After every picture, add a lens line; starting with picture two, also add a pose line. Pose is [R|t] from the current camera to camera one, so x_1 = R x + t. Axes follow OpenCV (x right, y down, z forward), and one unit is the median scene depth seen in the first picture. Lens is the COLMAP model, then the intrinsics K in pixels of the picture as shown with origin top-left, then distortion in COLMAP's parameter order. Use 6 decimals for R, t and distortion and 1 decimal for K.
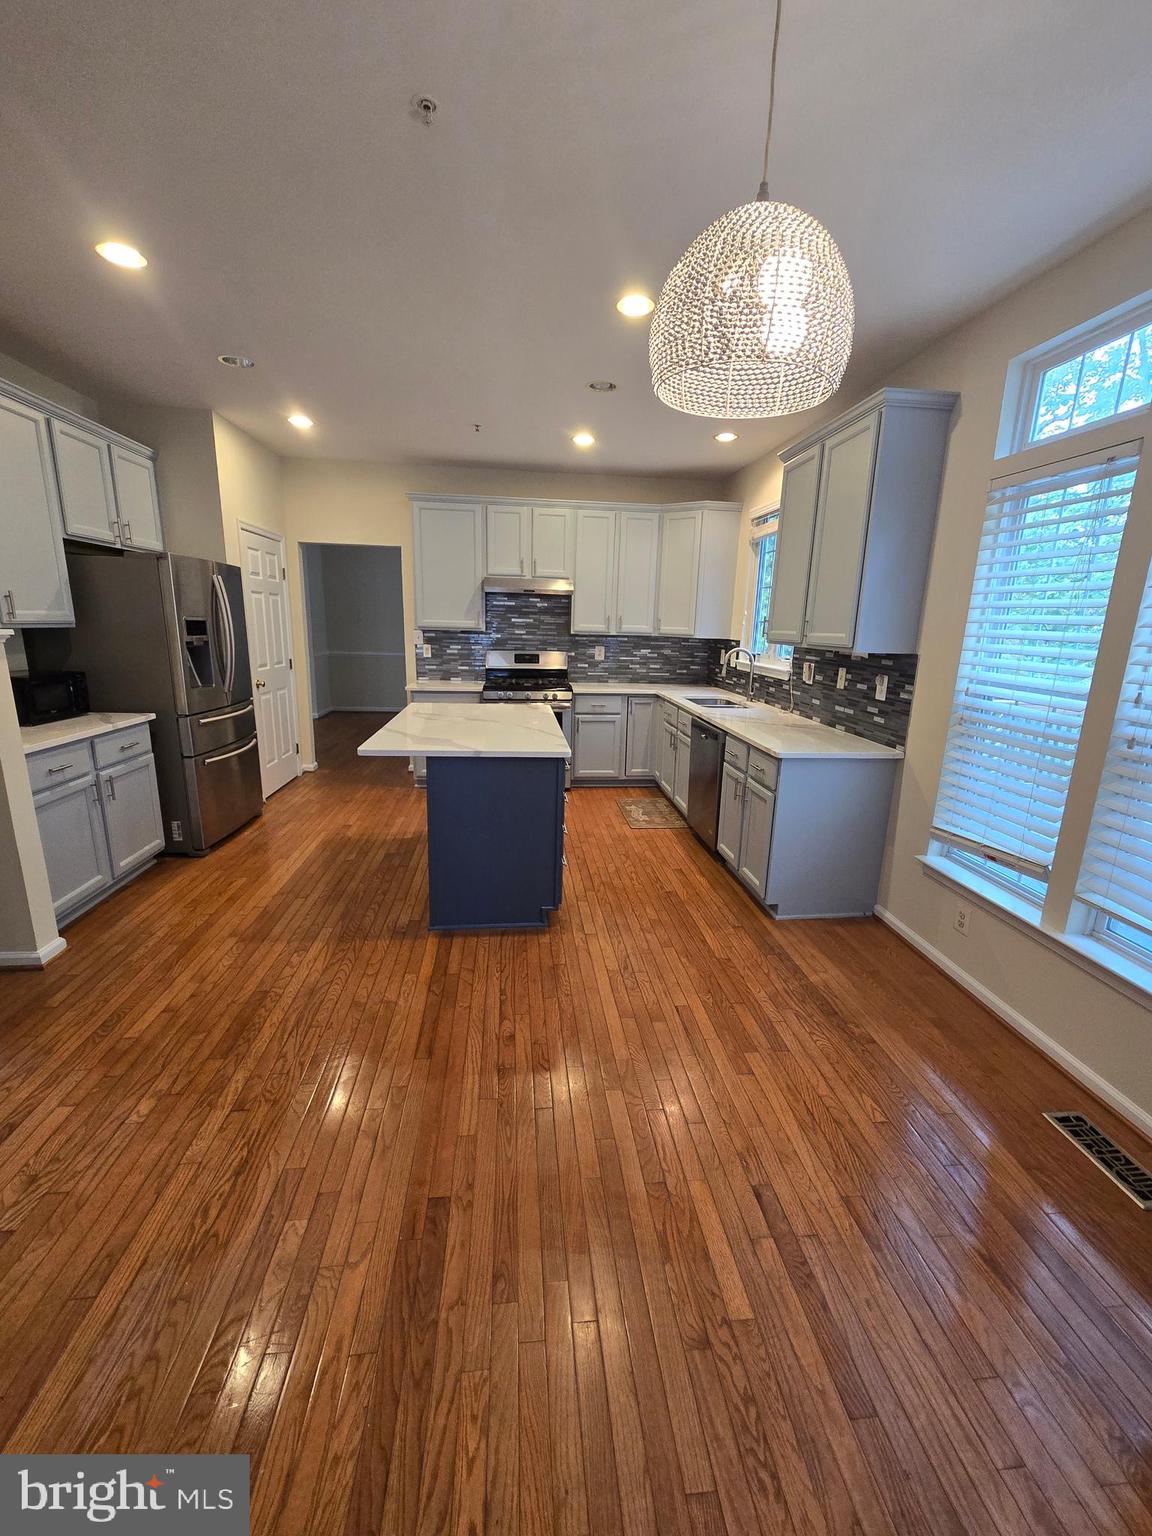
lens RADIAL K [[629.2, 0, 582.3], [0, 629.2, 770.0], [0, 0, 1]] dist [0.006457, 0.000389]
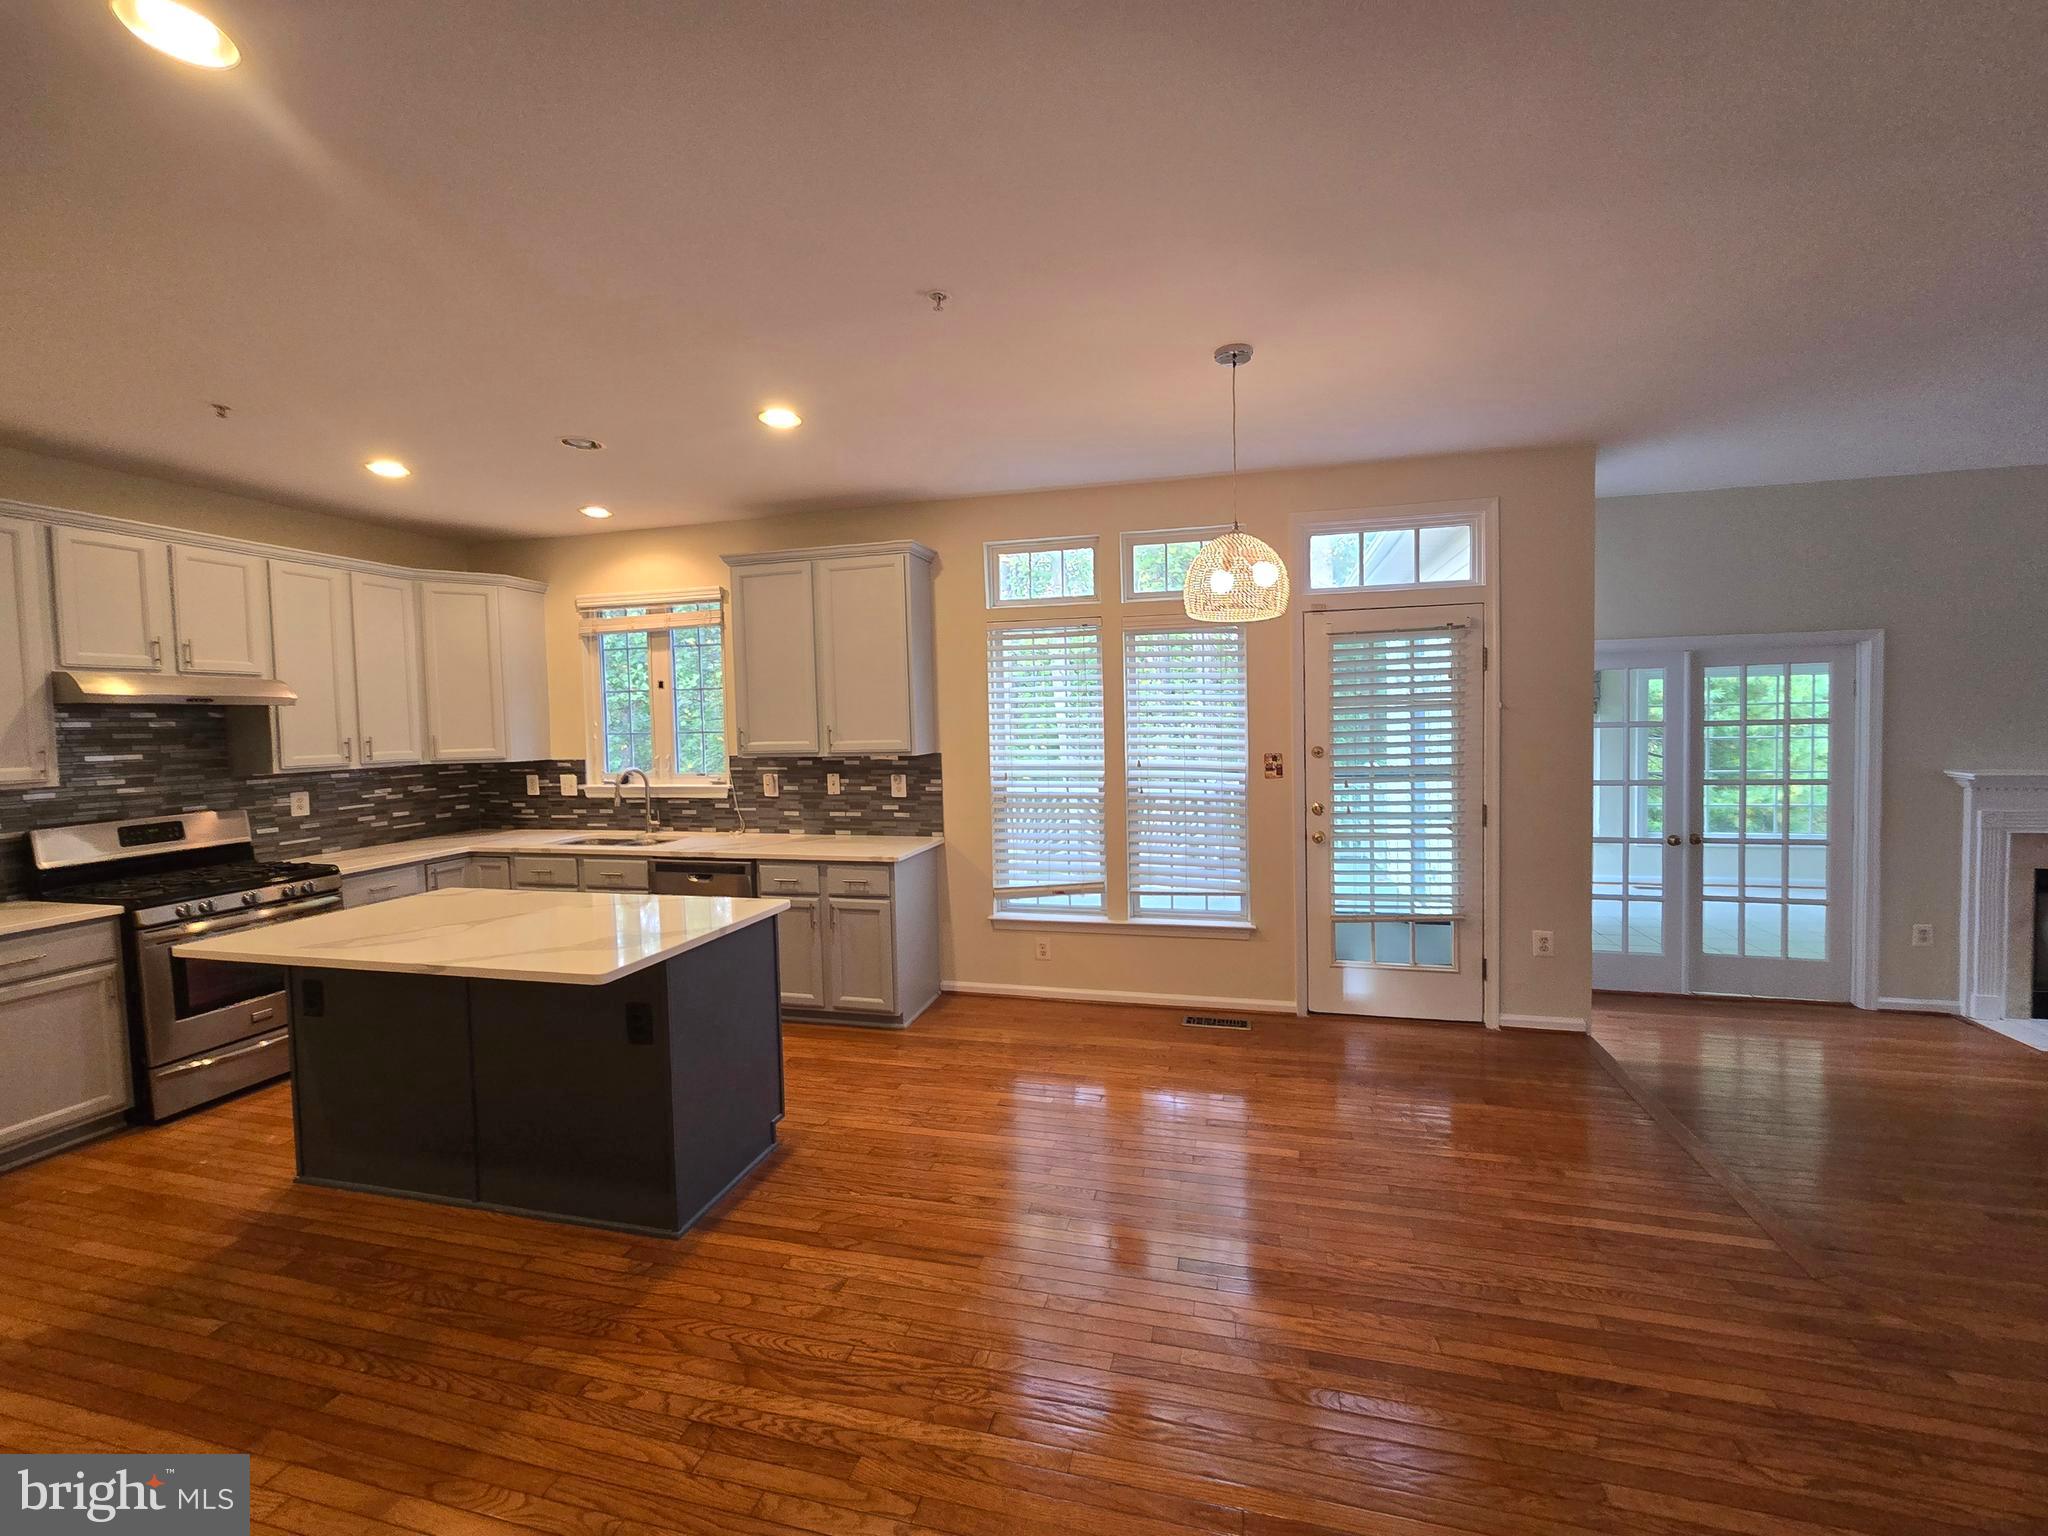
lens RADIAL K [[838.9, 0, 1029.3], [0, 838.9, 762.7], [0, 0, 1]] dist [0.006457, 0.000389]
pose [[0.364294, -0.085732, 0.927329, -0.801660], [0.248122, 0.968696, -0.007916, -0.103716], [-0.897622, 0.232975, 0.374162, 0.249861]]
